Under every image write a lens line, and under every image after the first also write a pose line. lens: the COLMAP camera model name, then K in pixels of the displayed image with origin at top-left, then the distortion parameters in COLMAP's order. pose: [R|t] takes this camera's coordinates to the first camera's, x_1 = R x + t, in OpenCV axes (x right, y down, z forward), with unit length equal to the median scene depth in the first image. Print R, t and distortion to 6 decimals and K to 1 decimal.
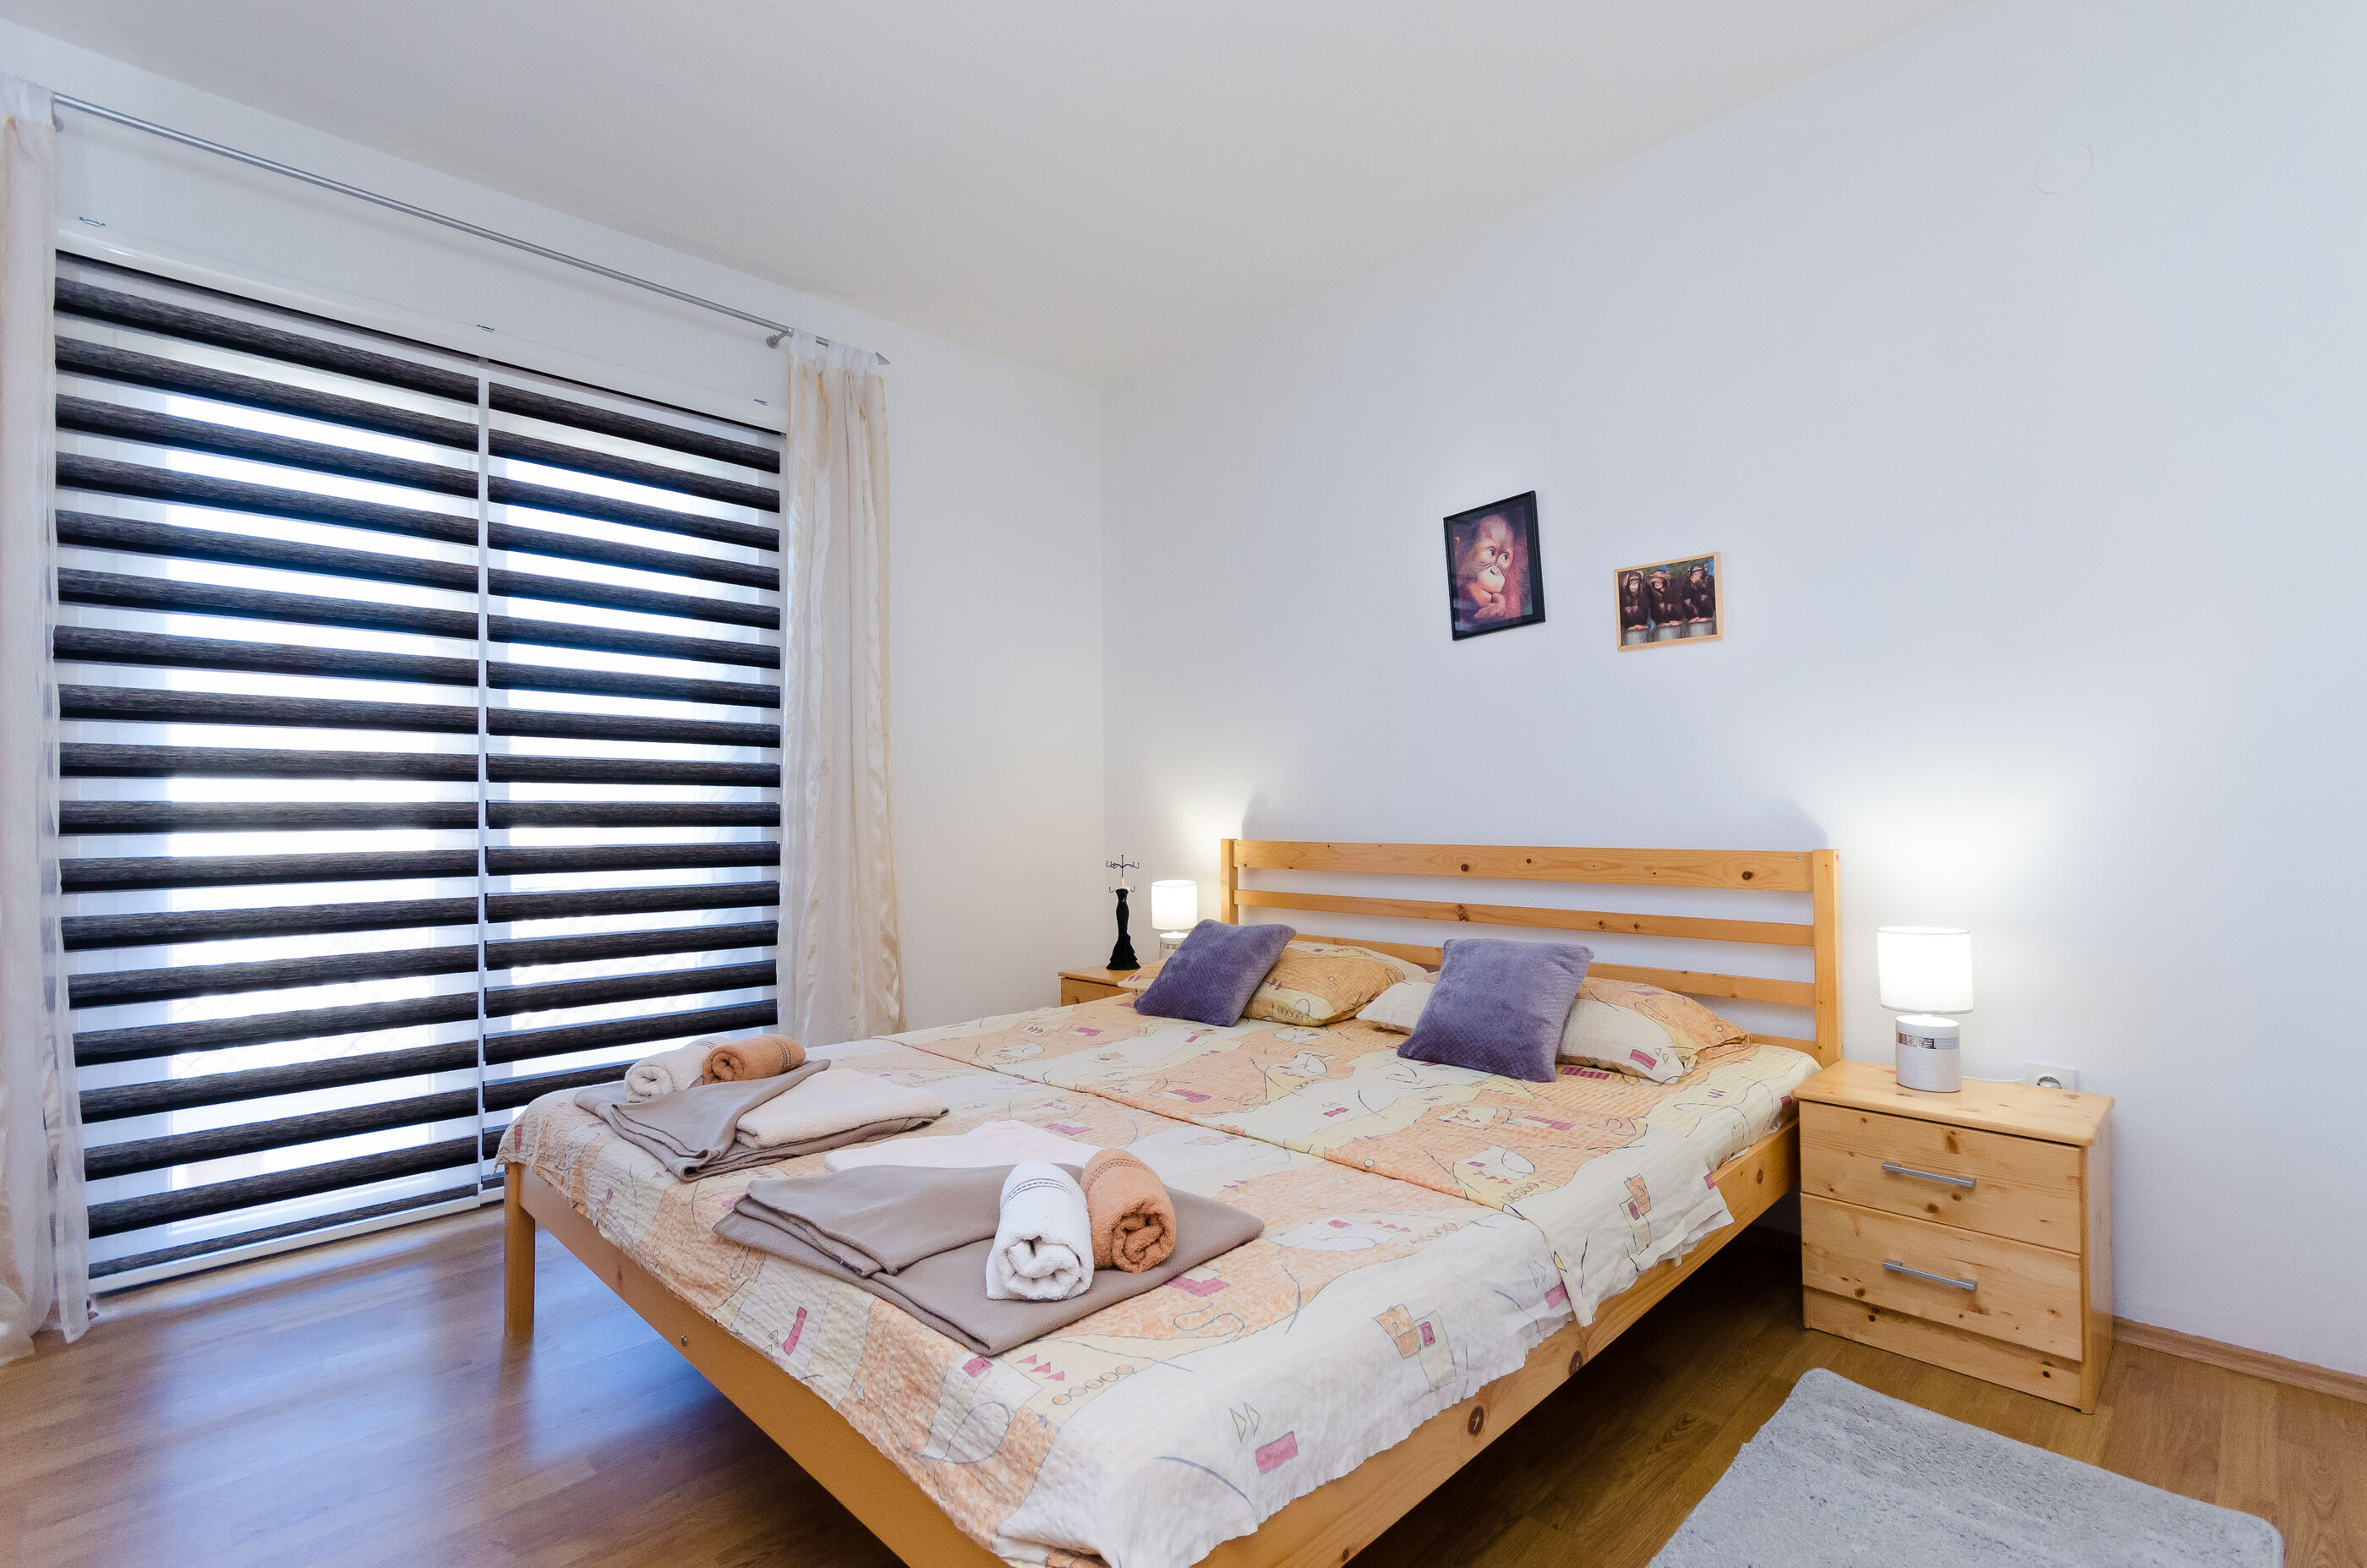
lens RADIAL K [[1081.1, 0, 1185.8], [0, 1081.1, 787.2], [0, 0, 1]] dist [-0.002055, 0.000022]
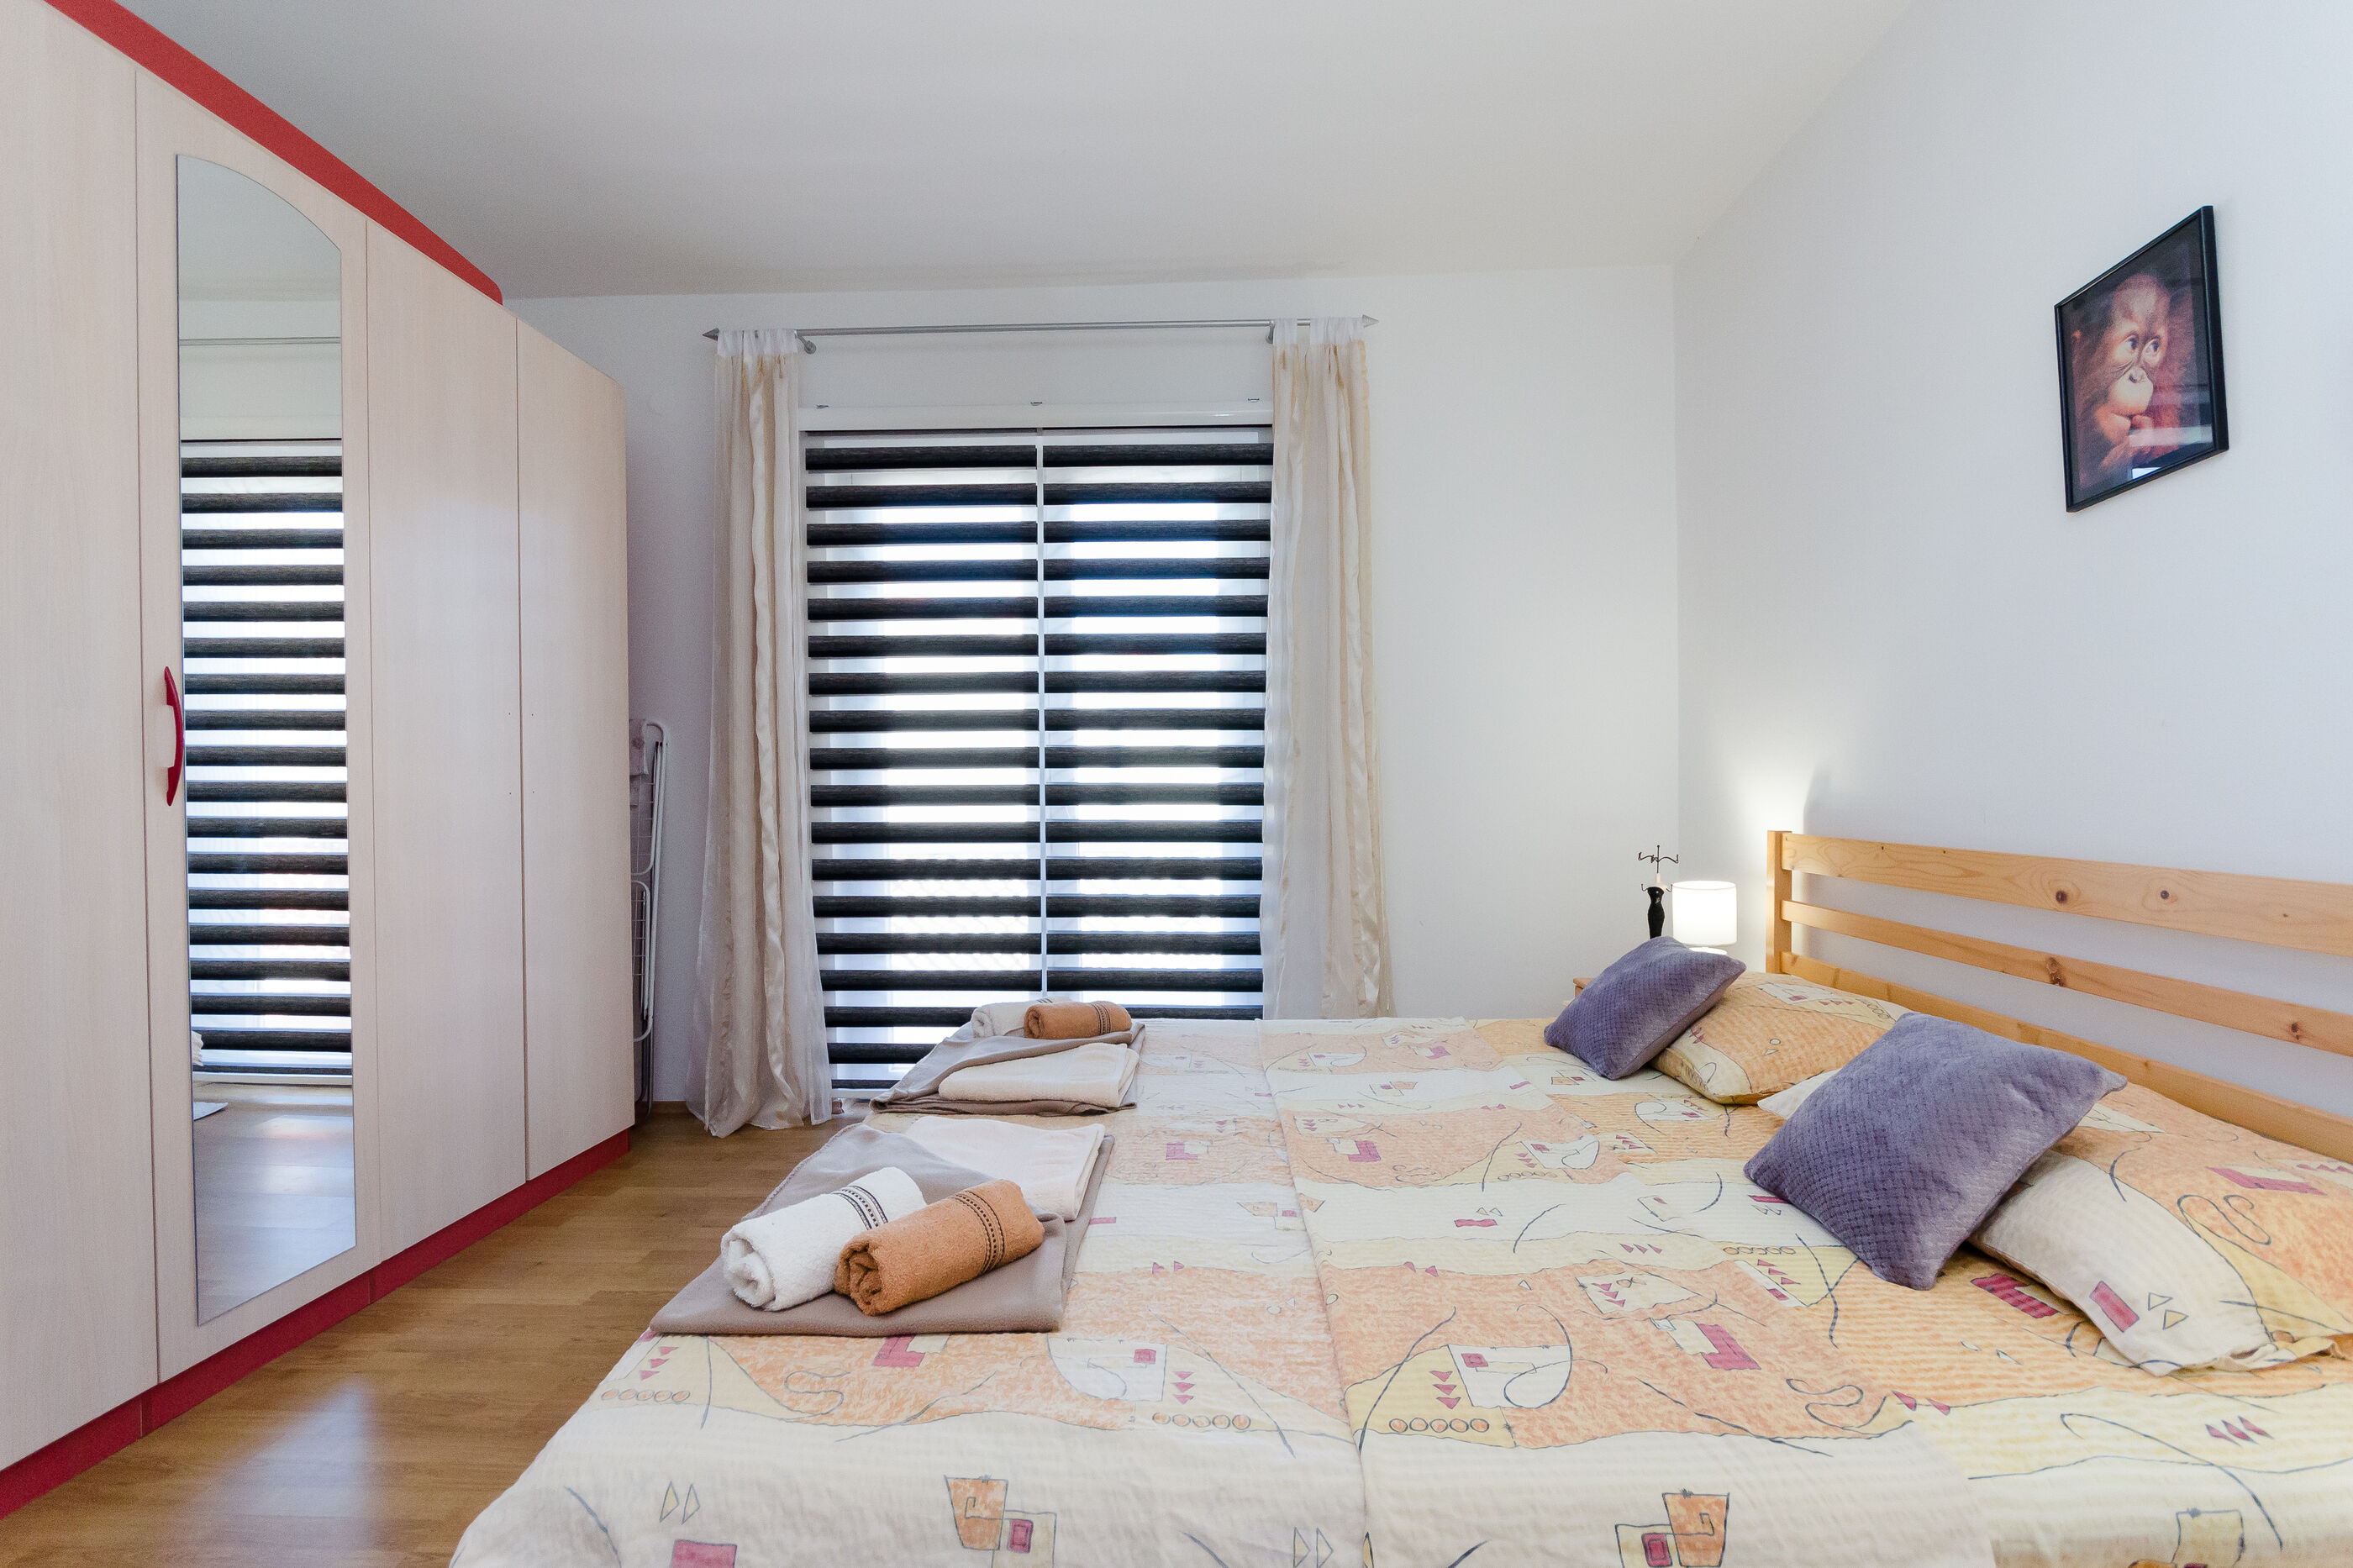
lens RADIAL K [[1058.4, 0, 1180.1], [0, 1058.4, 804.9], [0, 0, 1]] dist [-0.007617, 0.000692]
pose [[0.689220, 0.016104, -0.724373, 0.351367], [0.019931, 0.998953, 0.041172, -0.009603], [0.724278, -0.042814, 0.688178, 0.260015]]
